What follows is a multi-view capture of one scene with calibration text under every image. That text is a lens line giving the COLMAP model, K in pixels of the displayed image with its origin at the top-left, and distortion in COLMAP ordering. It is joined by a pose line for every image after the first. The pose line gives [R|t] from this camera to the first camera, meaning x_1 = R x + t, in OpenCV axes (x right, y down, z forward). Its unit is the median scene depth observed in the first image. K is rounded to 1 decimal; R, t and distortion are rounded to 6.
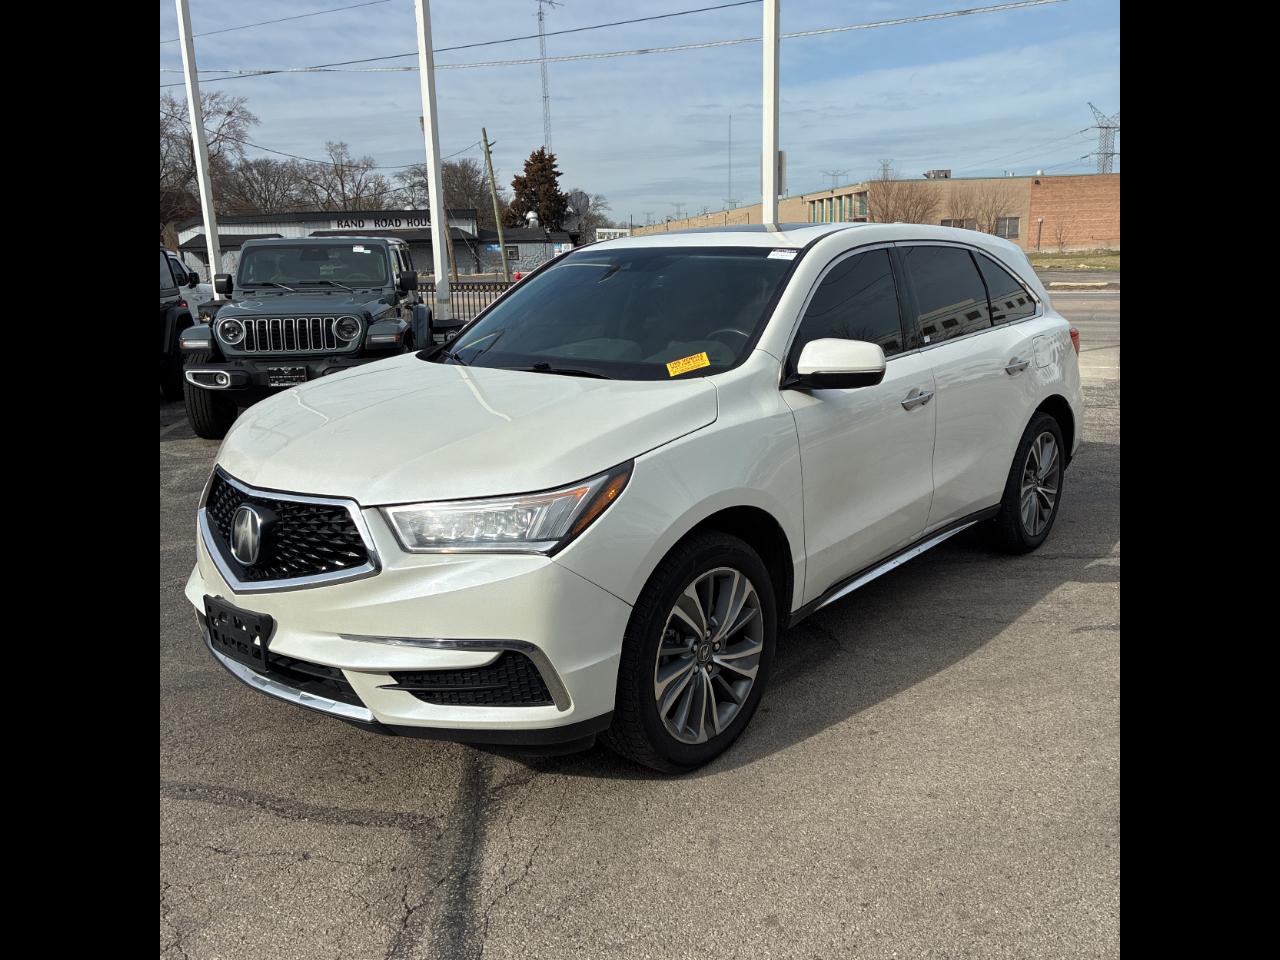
lens RADIAL K [[983.2, 0, 640.0], [0, 983.2, 480.0], [0, 0, 1]] dist [0.054504, -0.069832]
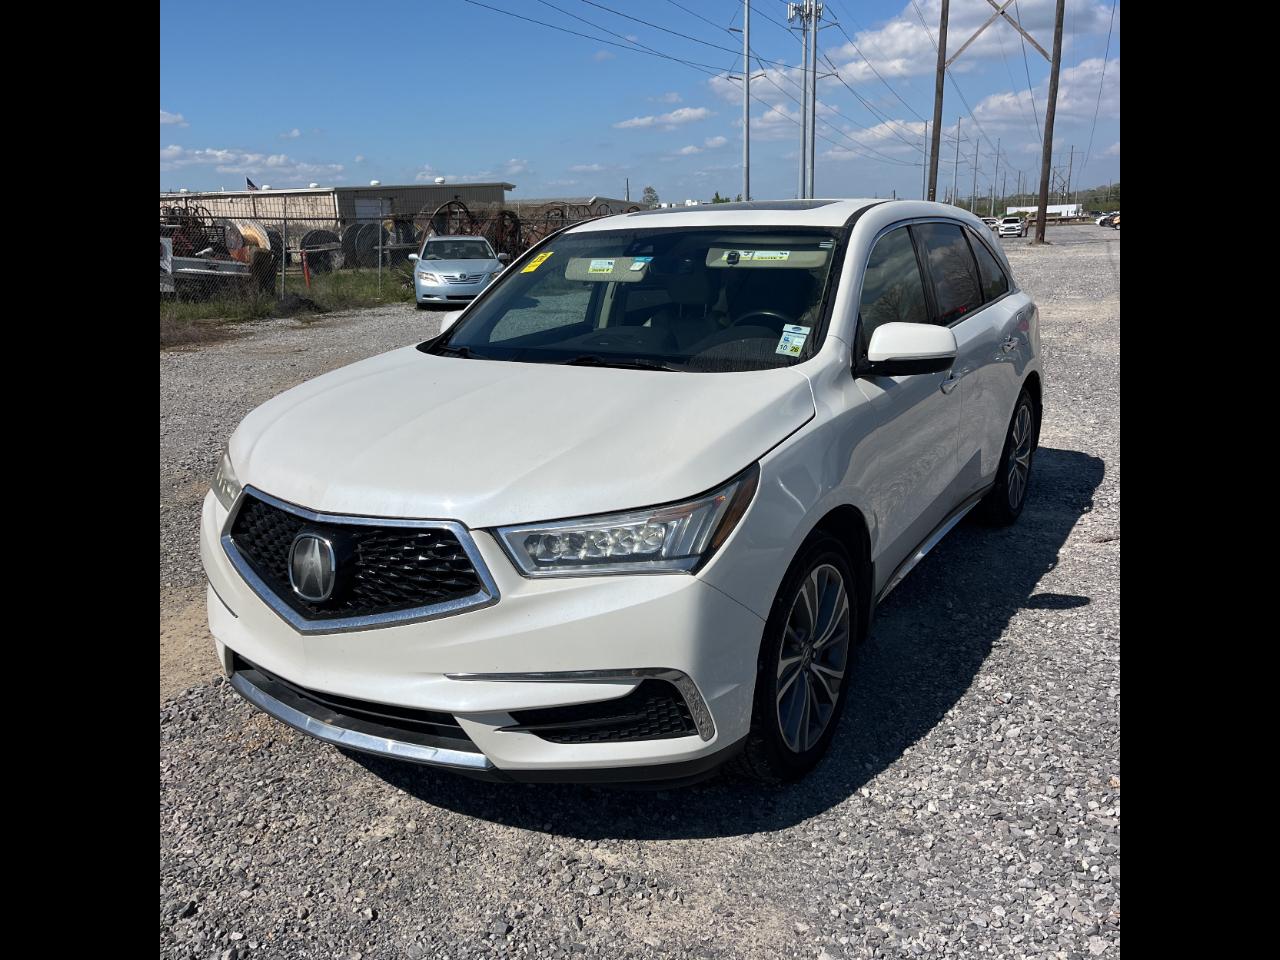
lens RADIAL K [[983.2, 0, 640.0], [0, 983.2, 480.0], [0, 0, 1]] dist [0.054504, -0.069832]
pose [[0.987565, -0.046168, 0.150277, -0.257351], [0.042493, 0.998716, 0.027575, -0.034178], [-0.151358, -0.020846, 0.988259, 0.104775]]
